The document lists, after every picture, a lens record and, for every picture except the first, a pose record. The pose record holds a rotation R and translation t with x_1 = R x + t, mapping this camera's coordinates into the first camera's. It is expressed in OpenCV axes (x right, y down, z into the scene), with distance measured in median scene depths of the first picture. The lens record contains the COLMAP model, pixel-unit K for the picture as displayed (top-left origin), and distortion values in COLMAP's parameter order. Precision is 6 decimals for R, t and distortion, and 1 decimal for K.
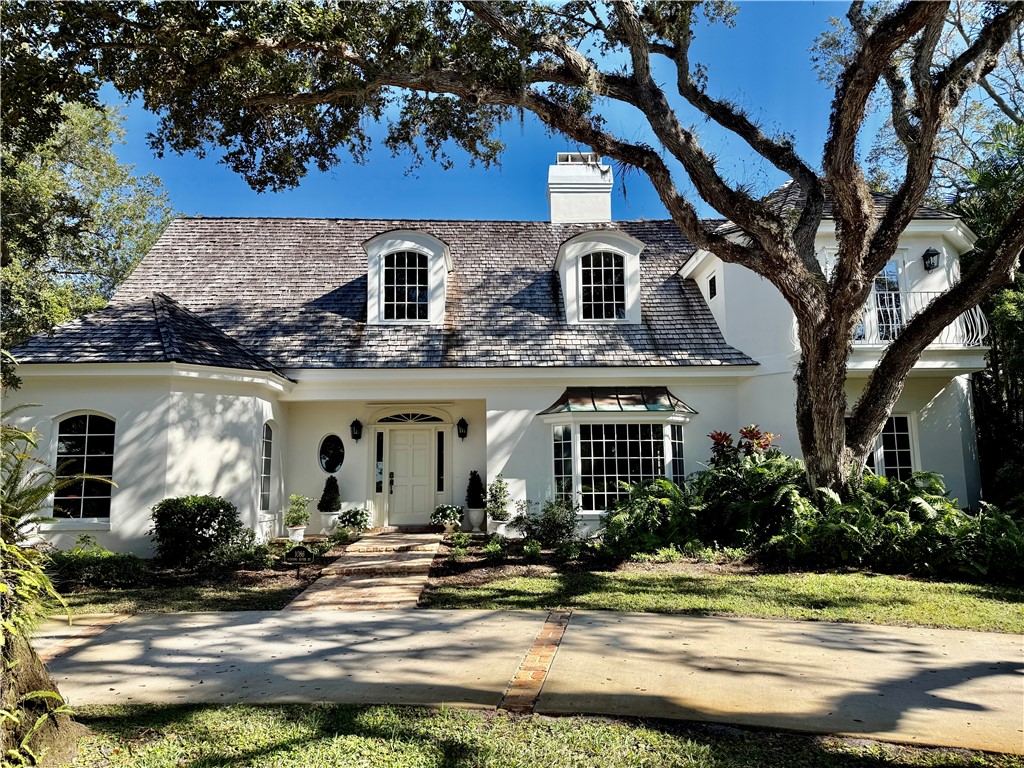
lens RADIAL K [[710.5, 0, 514.6], [0, 710.5, 388.8], [0, 0, 1]] dist [0.039174, -0.038889]
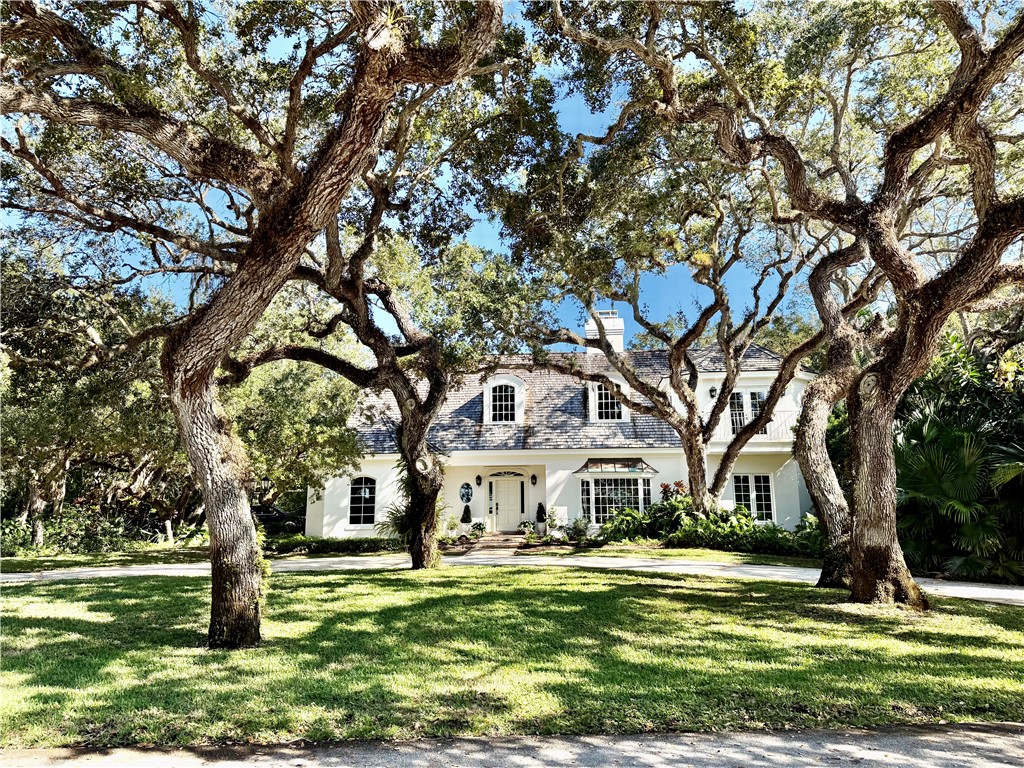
lens RADIAL K [[710.5, 0, 511.7], [0, 710.5, 378.8], [0, 0, 1]] dist [0.039174, -0.038889]
pose [[0.992051, -0.017149, -0.124665, 0.111871], [0.010945, 0.998675, -0.050281, -0.122069], [0.125362, 0.048517, 0.990924, -0.924862]]
